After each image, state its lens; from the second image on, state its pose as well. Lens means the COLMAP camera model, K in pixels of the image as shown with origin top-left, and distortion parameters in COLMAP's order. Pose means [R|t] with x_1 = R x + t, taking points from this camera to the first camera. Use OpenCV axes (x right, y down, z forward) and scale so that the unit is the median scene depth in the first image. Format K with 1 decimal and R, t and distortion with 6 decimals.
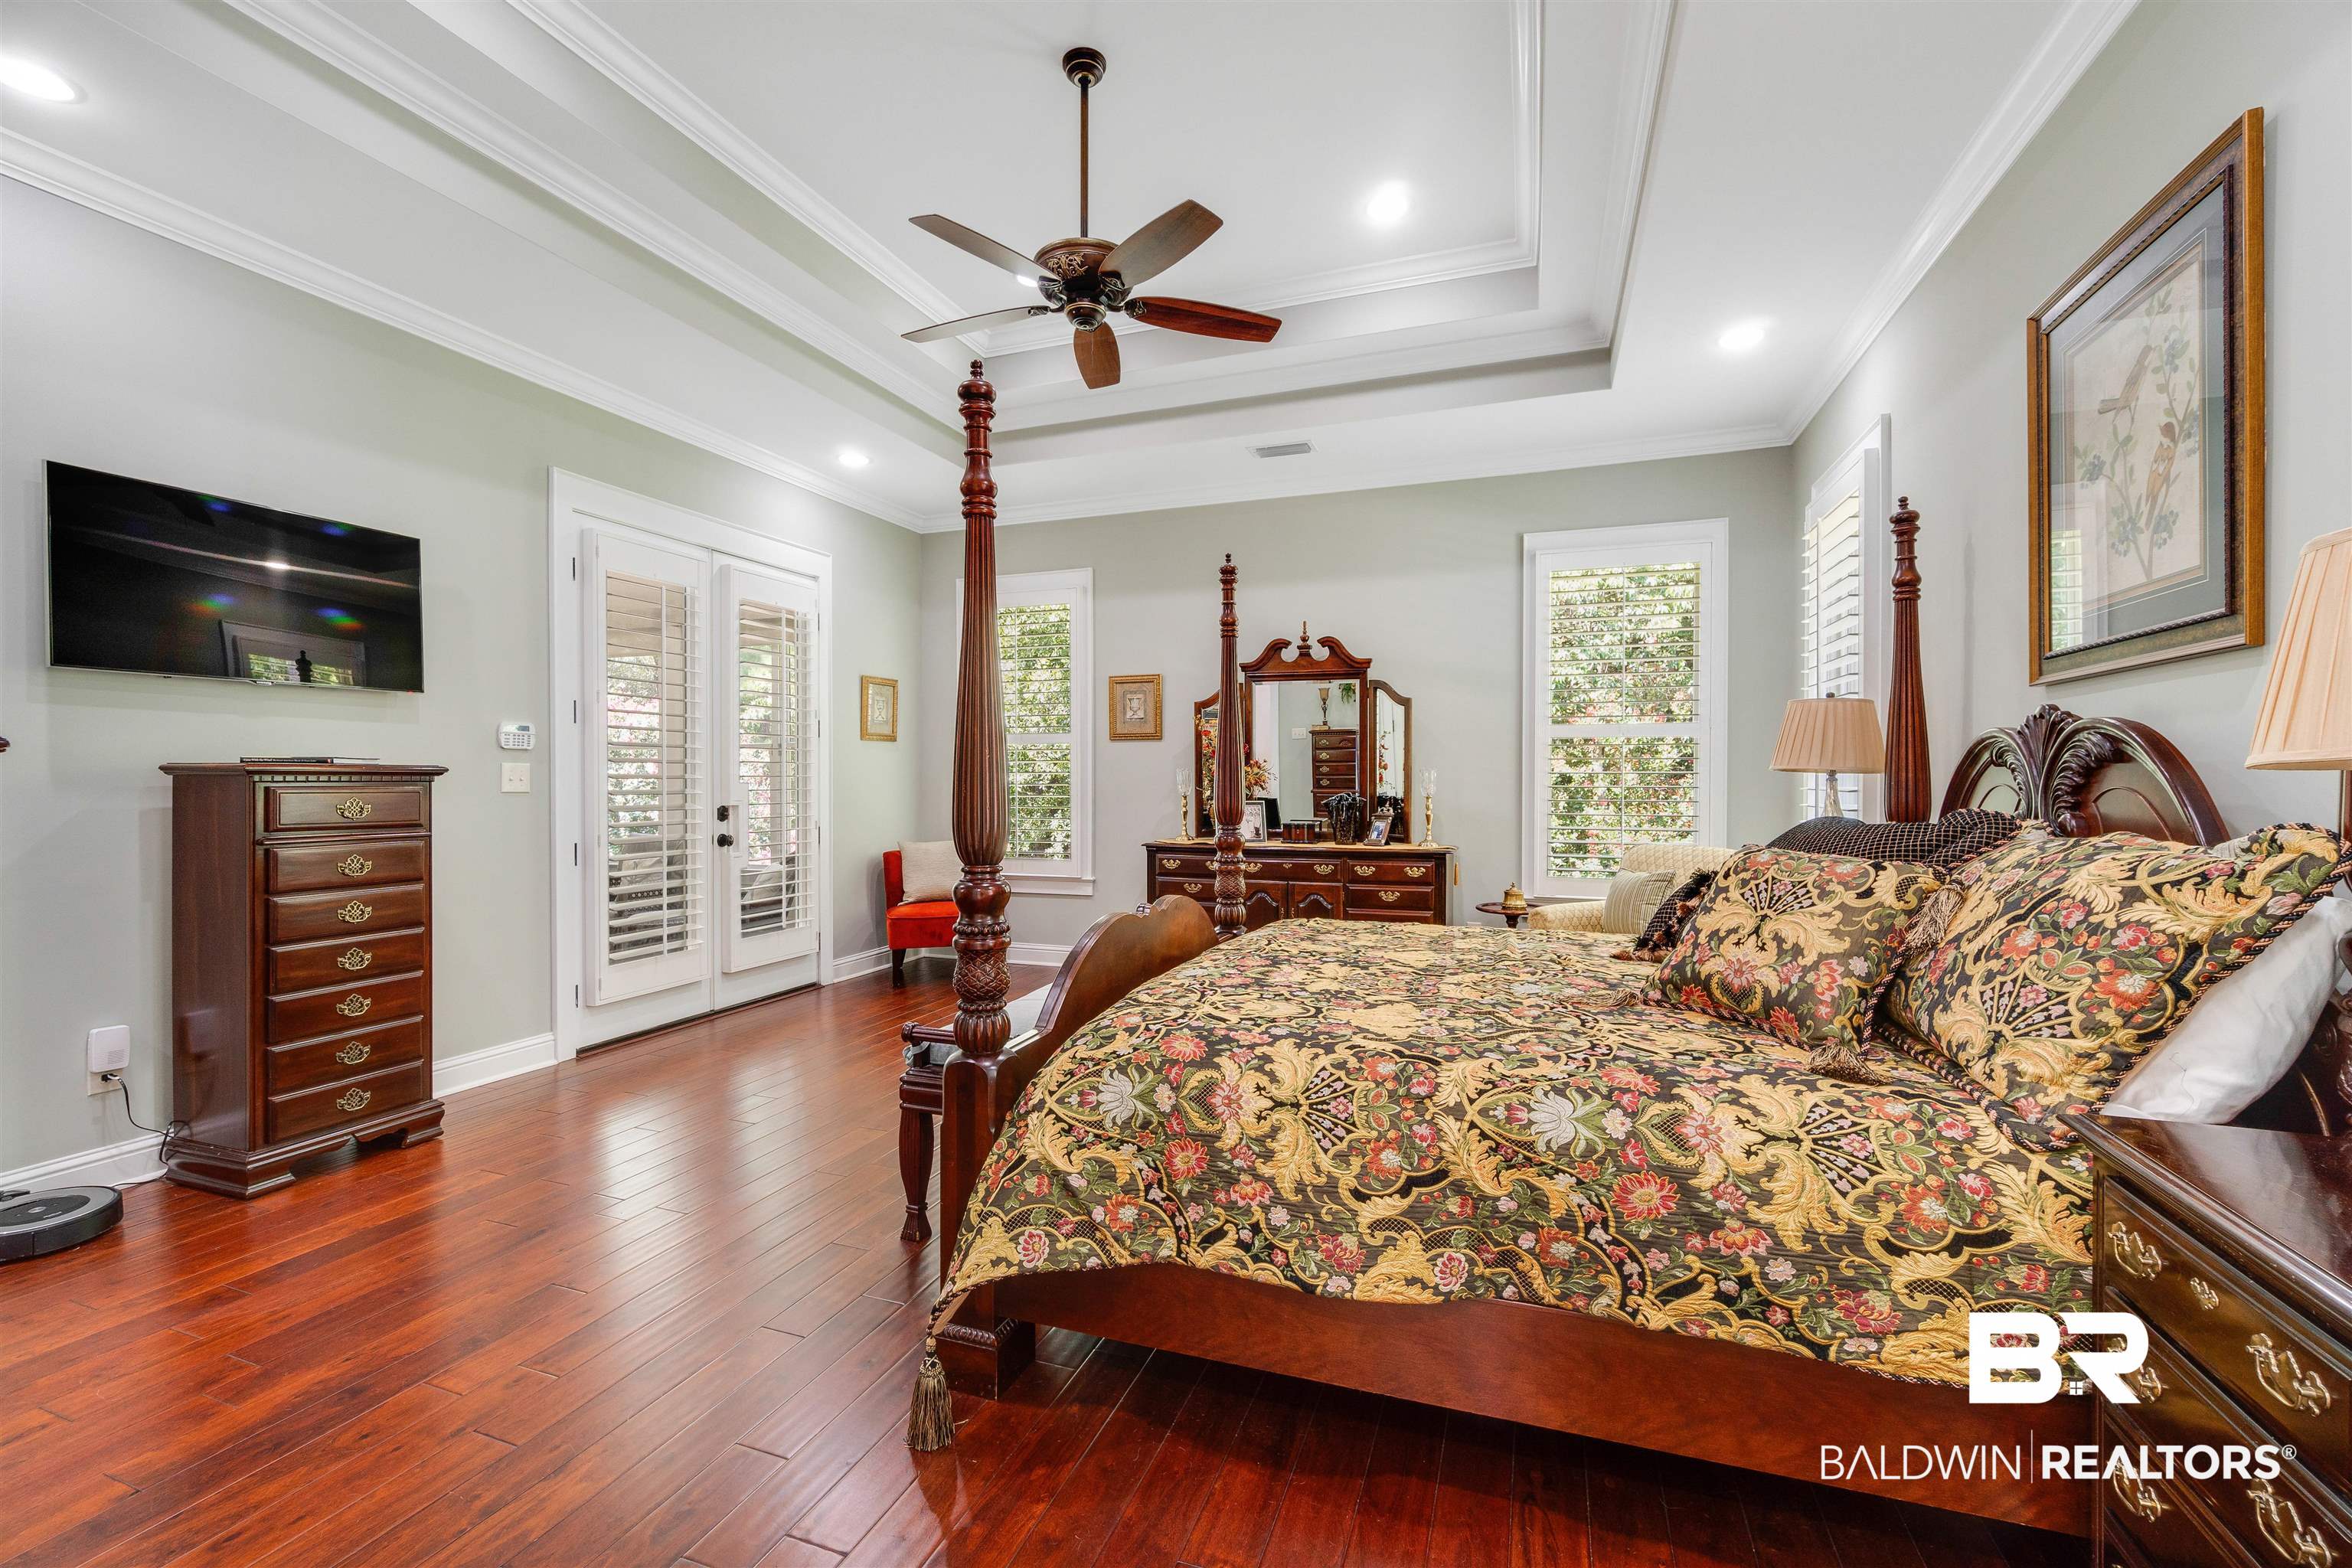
lens RADIAL K [[1019.0, 0, 1174.5], [0, 1019.0, 787.7], [0, 0, 1]] dist [-0.000993, 0.001116]
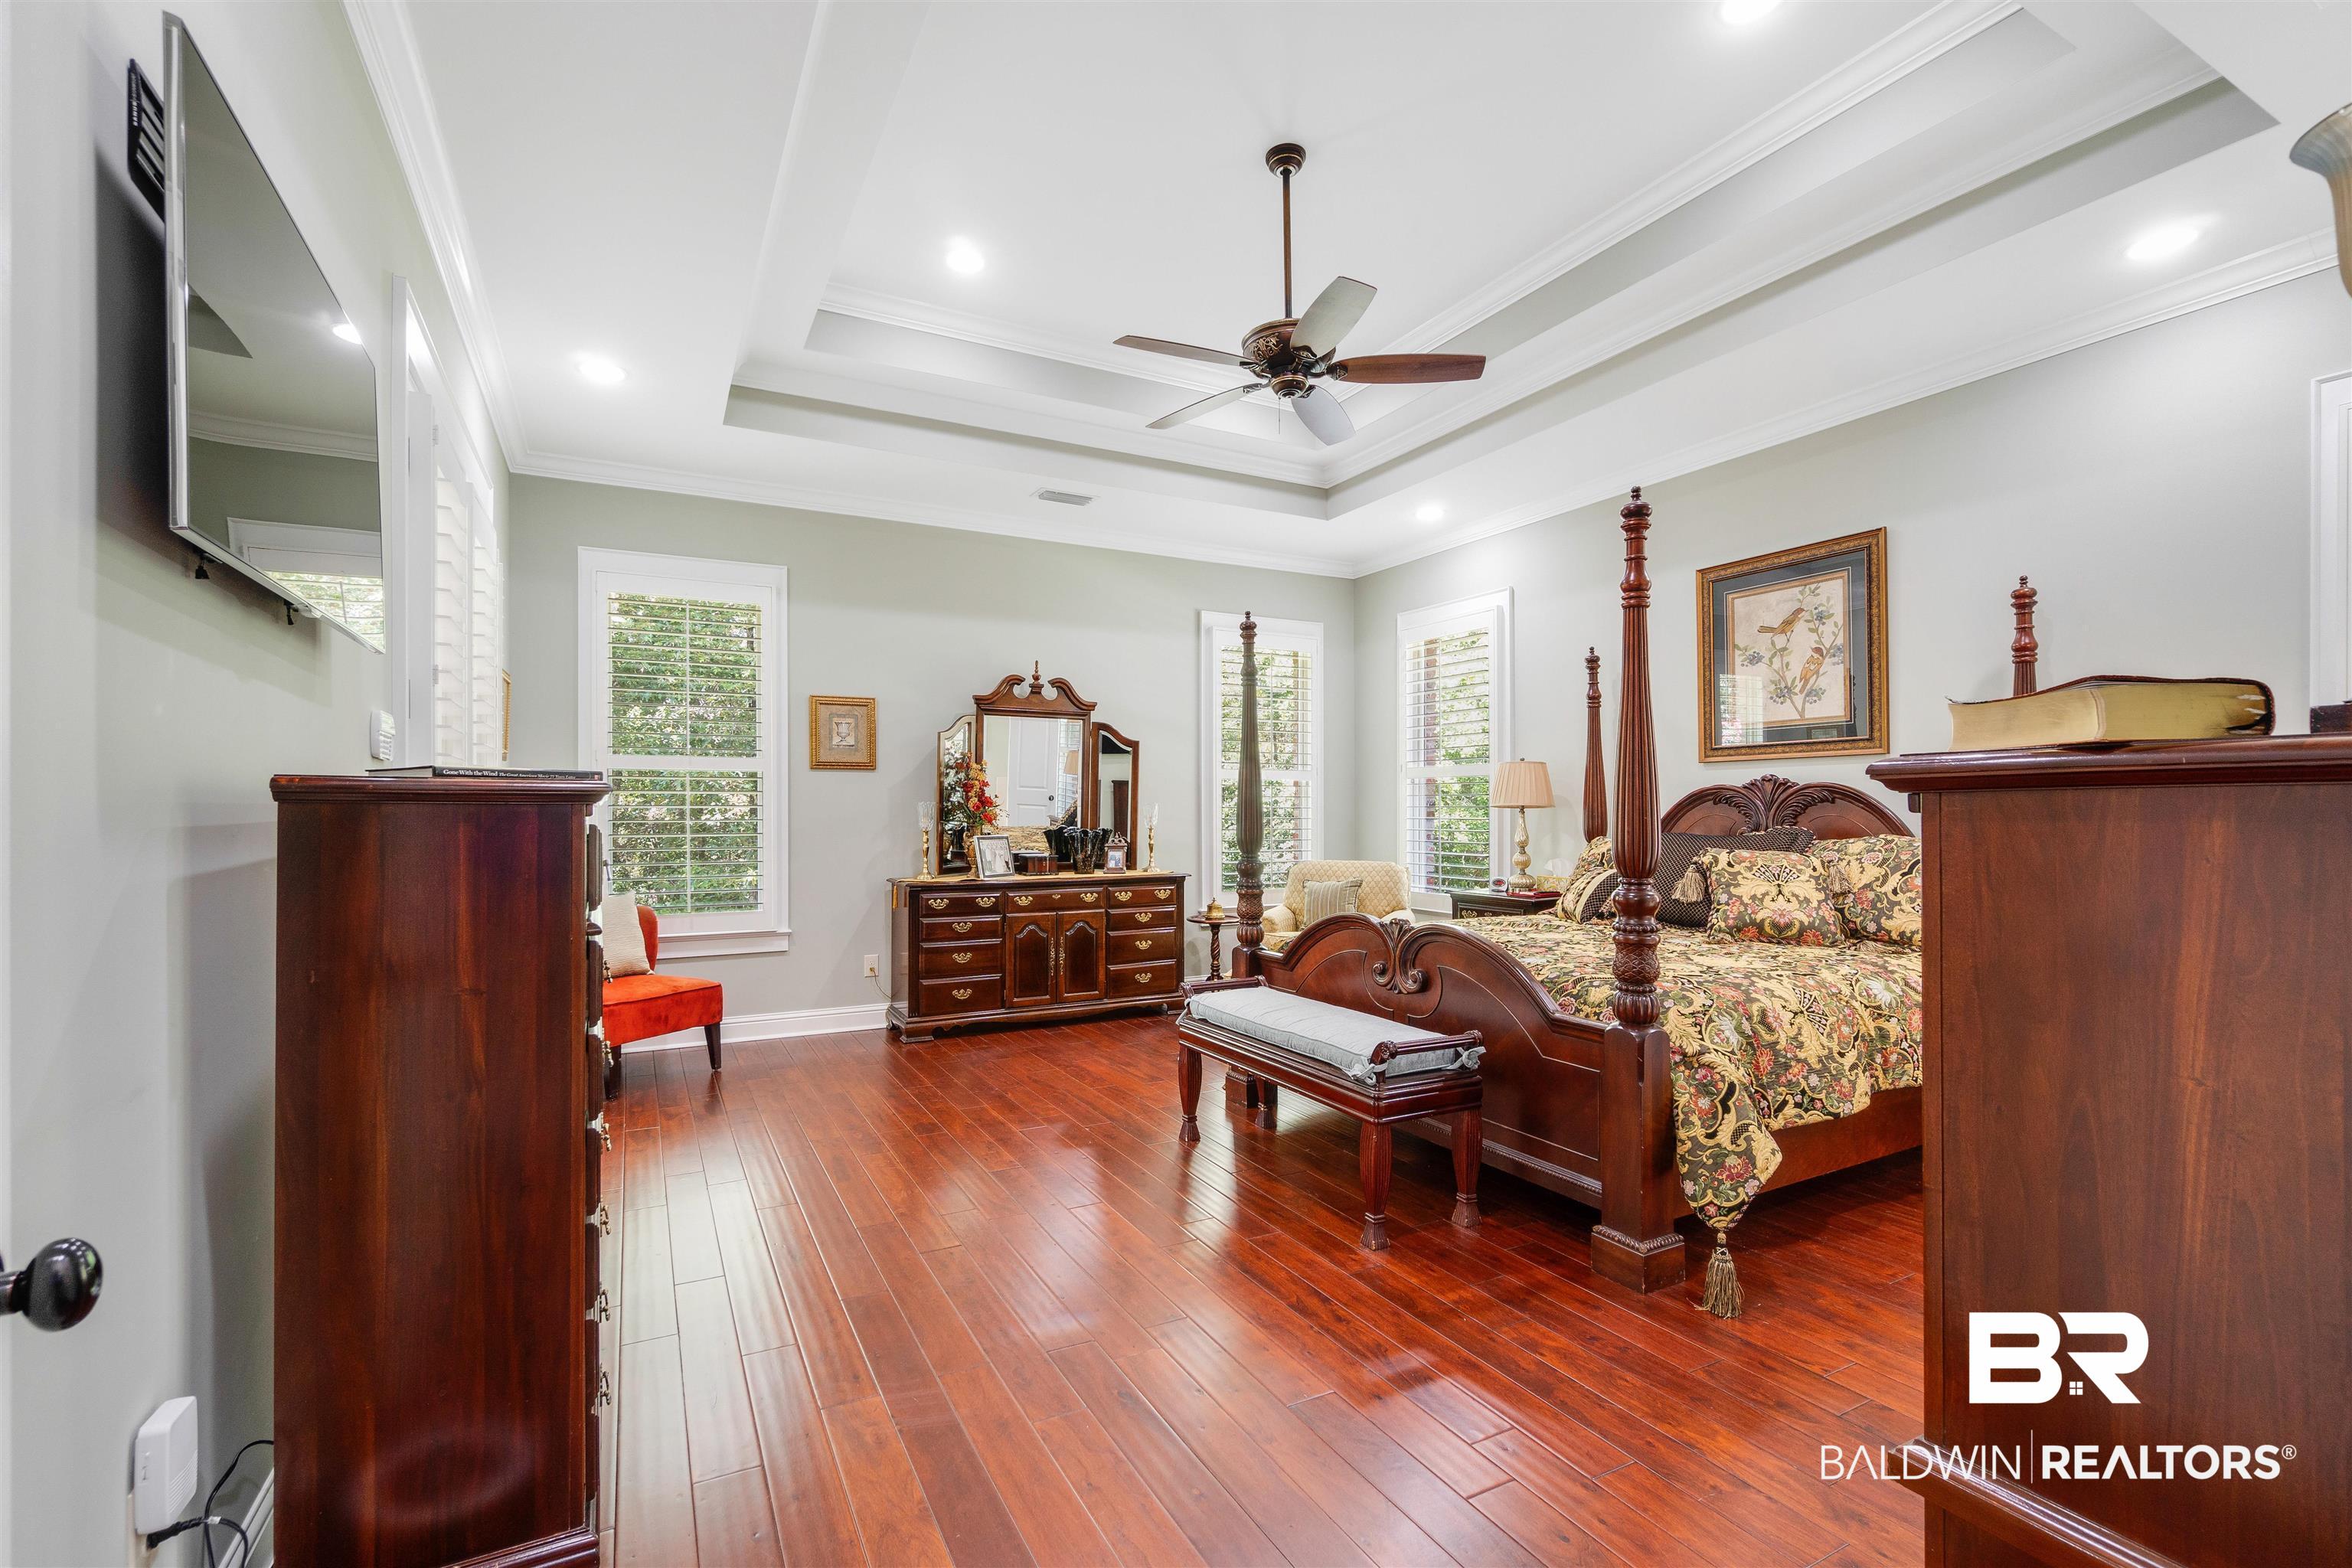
lens RADIAL K [[1019.0, 0, 1175.5], [0, 1019.0, 808.1], [0, 0, 1]] dist [-0.000993, 0.001116]
pose [[0.661398, 0.001193, 0.750035, -0.624530], [0.008729, 0.999919, -0.009288, -0.002788], [-0.749985, 0.012691, 0.661333, 0.237406]]
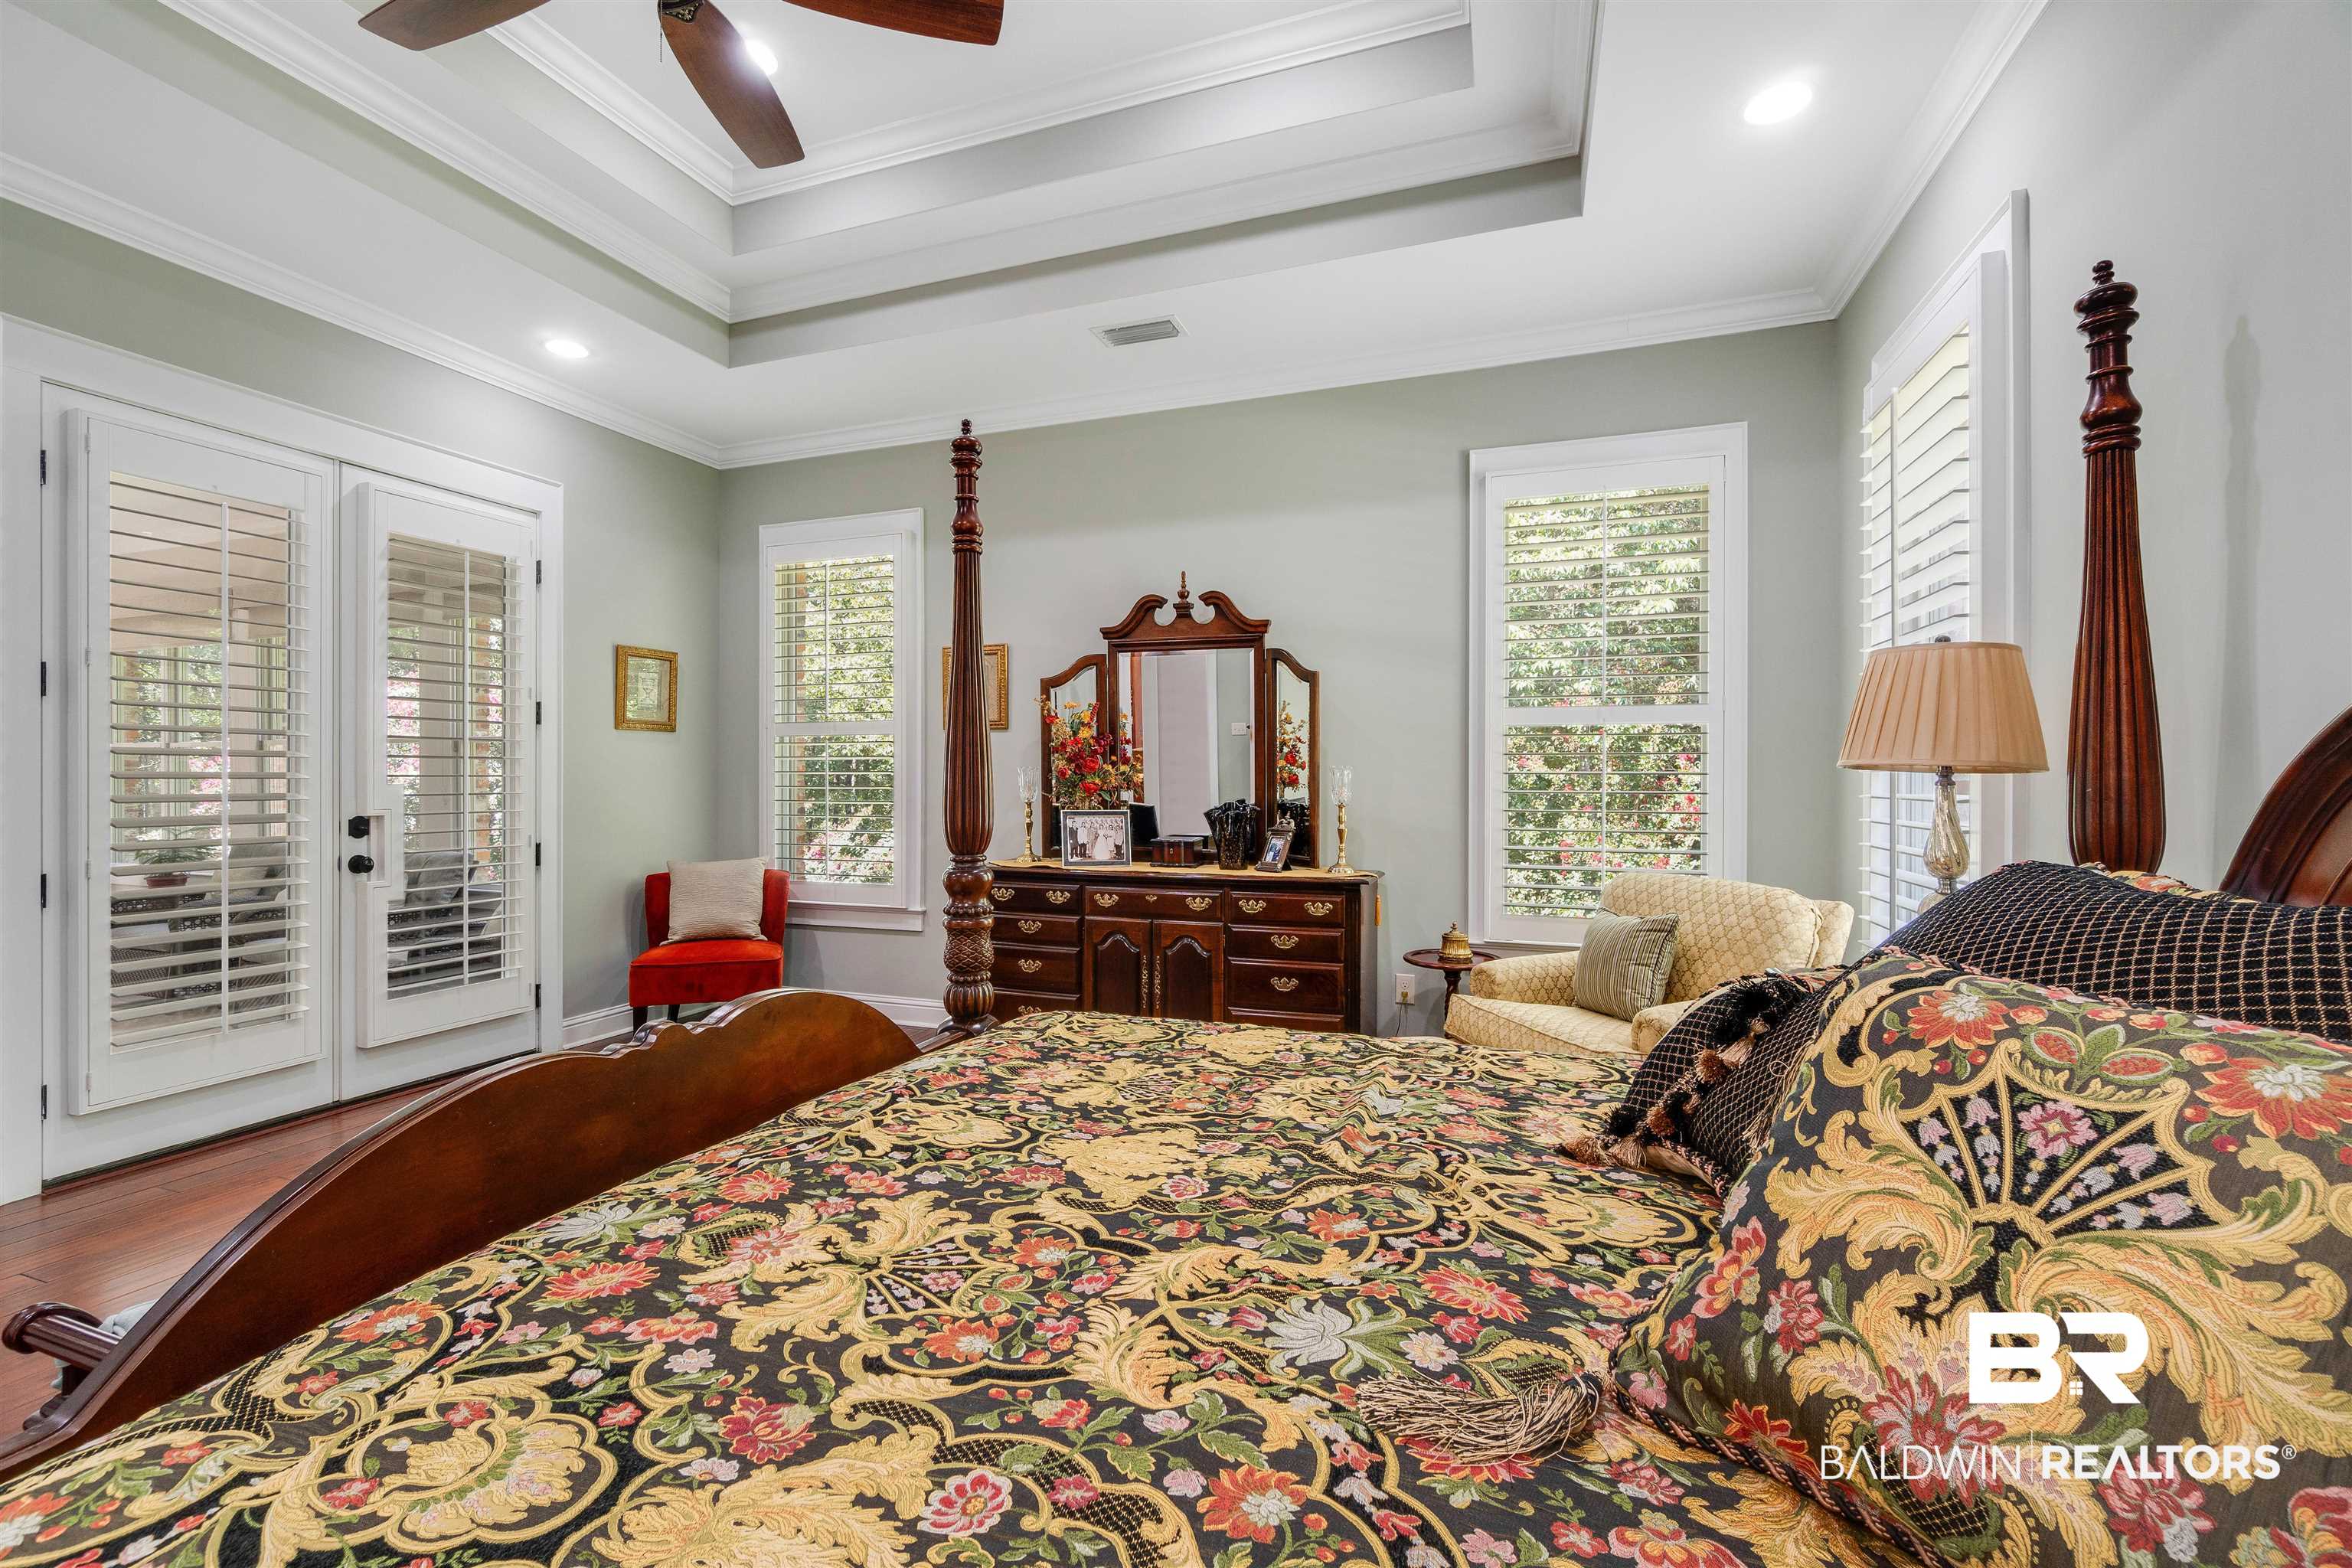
lens RADIAL K [[1019.0, 0, 1170.7], [0, 1019.0, 776.4], [0, 0, 1]] dist [-0.000993, 0.001116]
pose [[0.999996, 0.001664, 0.002094, 0.131541], [-0.001637, 0.999913, -0.013069, -0.002055], [-0.002115, 0.013065, 0.999912, 0.278367]]
